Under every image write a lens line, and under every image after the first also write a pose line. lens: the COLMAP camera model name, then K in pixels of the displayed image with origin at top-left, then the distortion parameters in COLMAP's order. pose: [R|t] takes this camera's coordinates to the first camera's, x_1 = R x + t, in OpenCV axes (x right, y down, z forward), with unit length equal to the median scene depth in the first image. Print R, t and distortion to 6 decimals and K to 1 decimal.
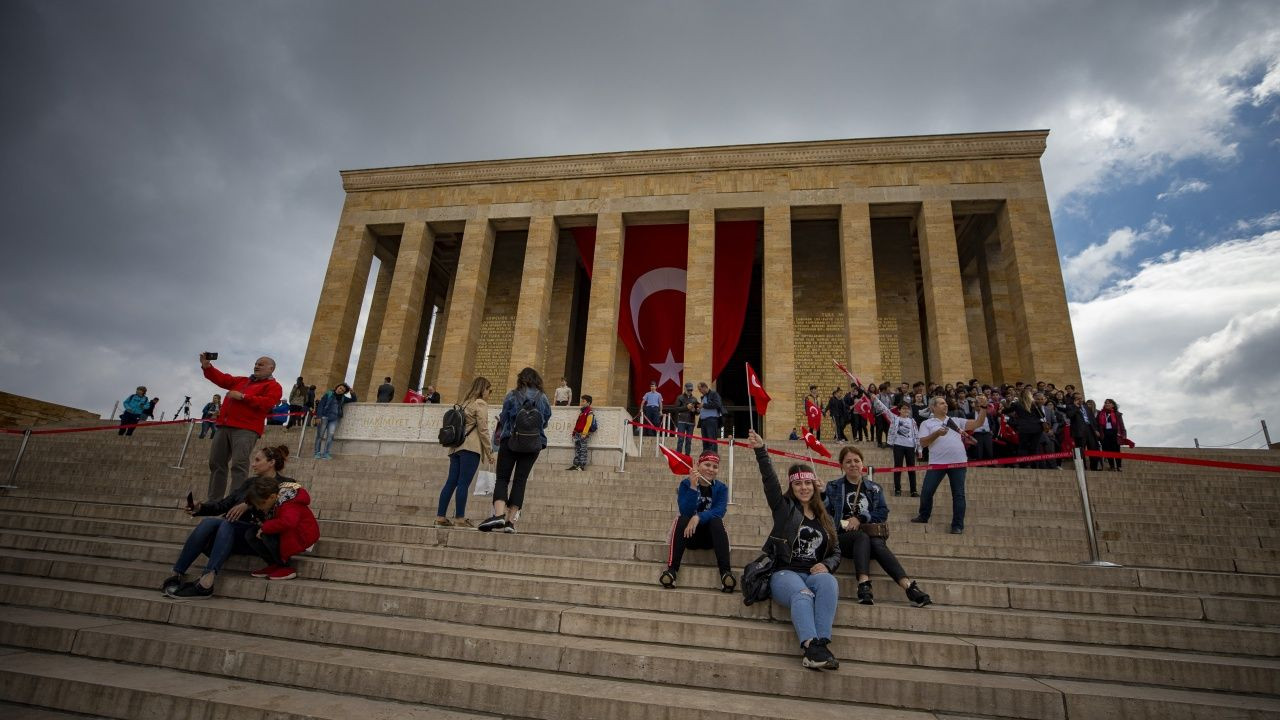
lens RADIAL K [[588.8, 0, 636.6], [0, 588.8, 360.8], [0, 0, 1]] dist [-0.044059, 0.013872]
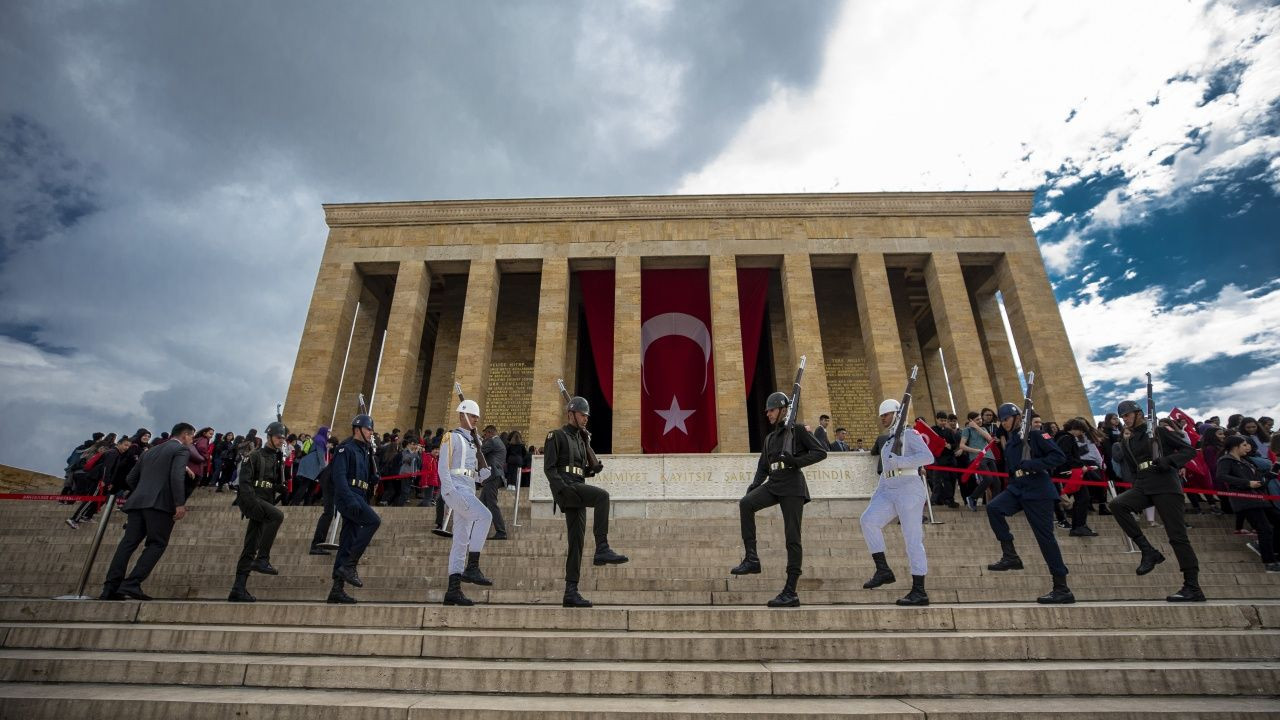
lens RADIAL K [[588.8, 0, 640.8], [0, 588.8, 360.0], [0, 0, 1]] dist [-0.044059, 0.013872]
pose [[0.988623, -0.000216, 0.150415, -0.174908], [0.013294, 0.996211, -0.085945, 0.003522], [-0.149826, 0.086967, 0.984880, 0.052073]]
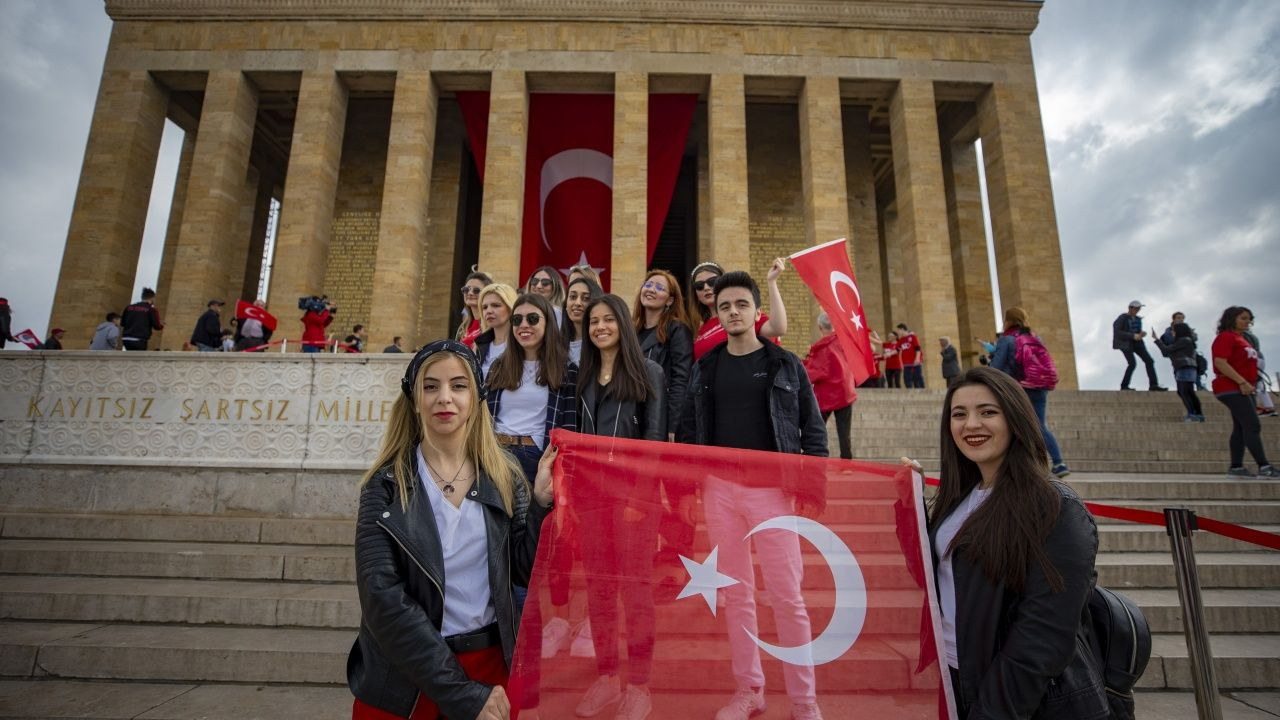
lens RADIAL K [[588.8, 0, 638.7], [0, 588.8, 363.0], [0, 0, 1]] dist [-0.044059, 0.013872]
pose [[0.982091, -0.017243, 0.187614, -0.028896], [-0.009388, 0.990087, 0.140141, 0.010357], [-0.188171, -0.139393, 0.972194, 0.203774]]
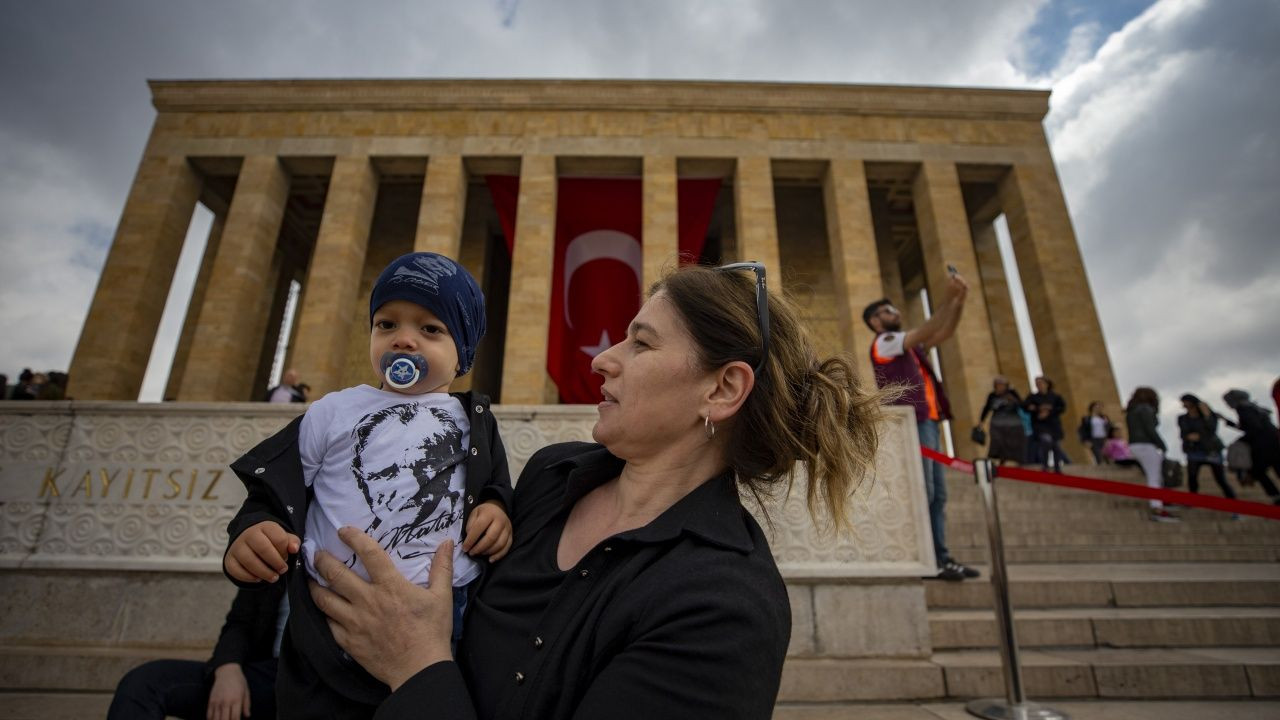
lens RADIAL K [[588.8, 0, 640.9], [0, 588.8, 359.9], [0, 0, 1]] dist [-0.044059, 0.013872]
pose [[0.982267, 0.005529, 0.187408, -0.057467], [-0.004120, 0.999960, -0.007910, 0.018431], [-0.187444, 0.006997, 0.982250, 0.238761]]
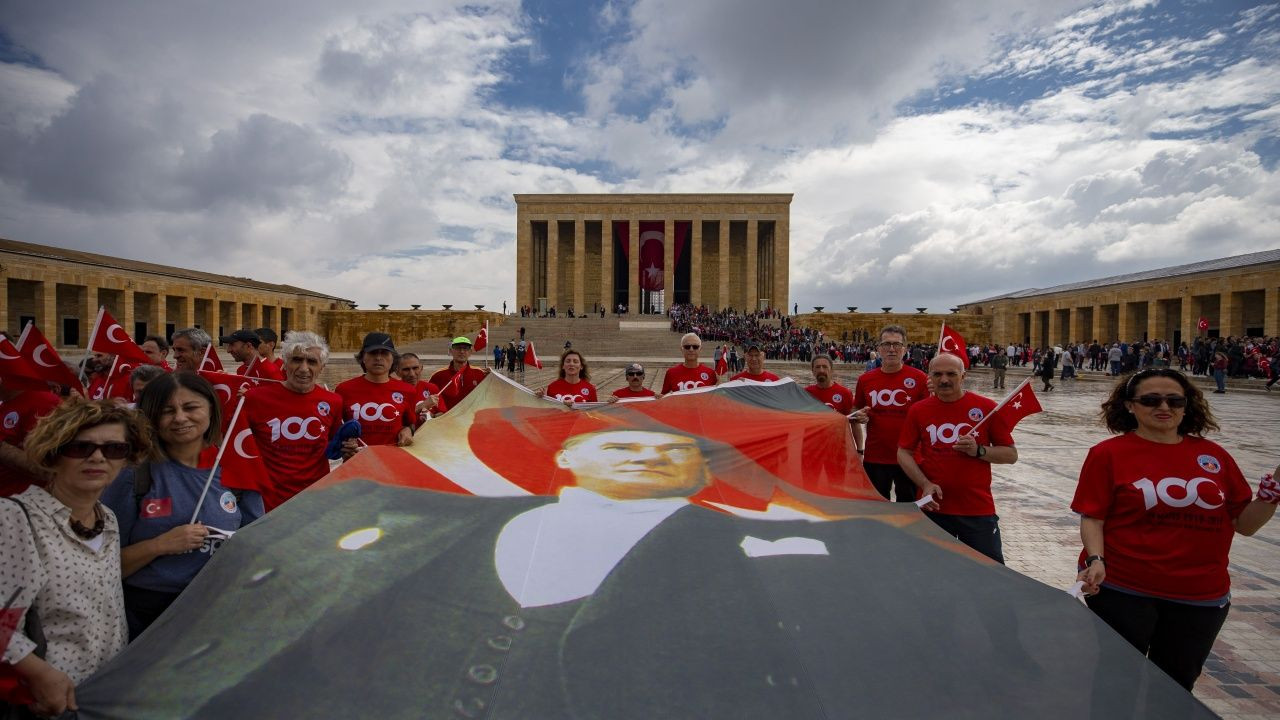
lens RADIAL K [[588.8, 0, 639.6], [0, 588.8, 356.2], [0, 0, 1]] dist [-0.044059, 0.013872]
pose [[0.992154, -0.052191, 0.113604, -0.355550], [0.011565, 0.943112, 0.332274, -0.558215], [-0.124483, -0.328353, 0.936316, -1.670096]]
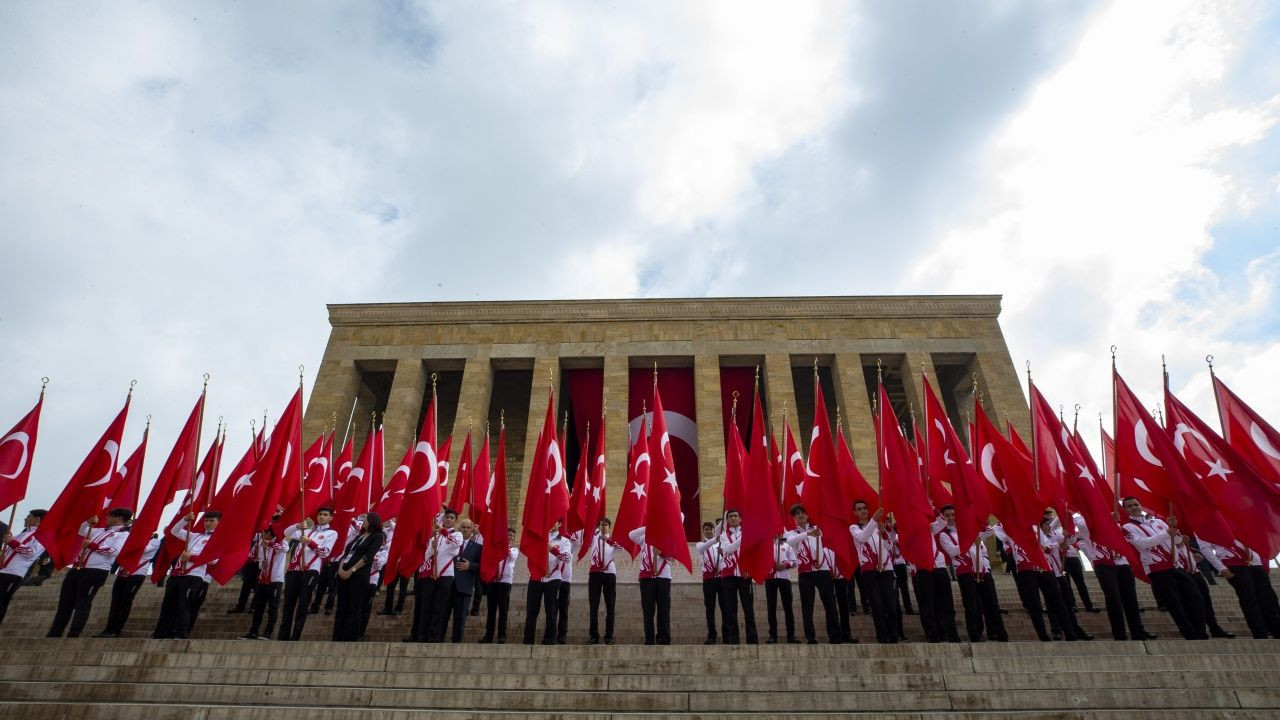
lens RADIAL K [[588.8, 0, 640.3], [0, 588.8, 394.6], [0, 0, 1]] dist [-0.044059, 0.013872]
pose [[0.988055, 0.018480, 0.152990, -0.163050], [0.010277, 0.982671, -0.185072, 0.003800], [-0.153759, 0.184433, 0.970743, 0.013852]]
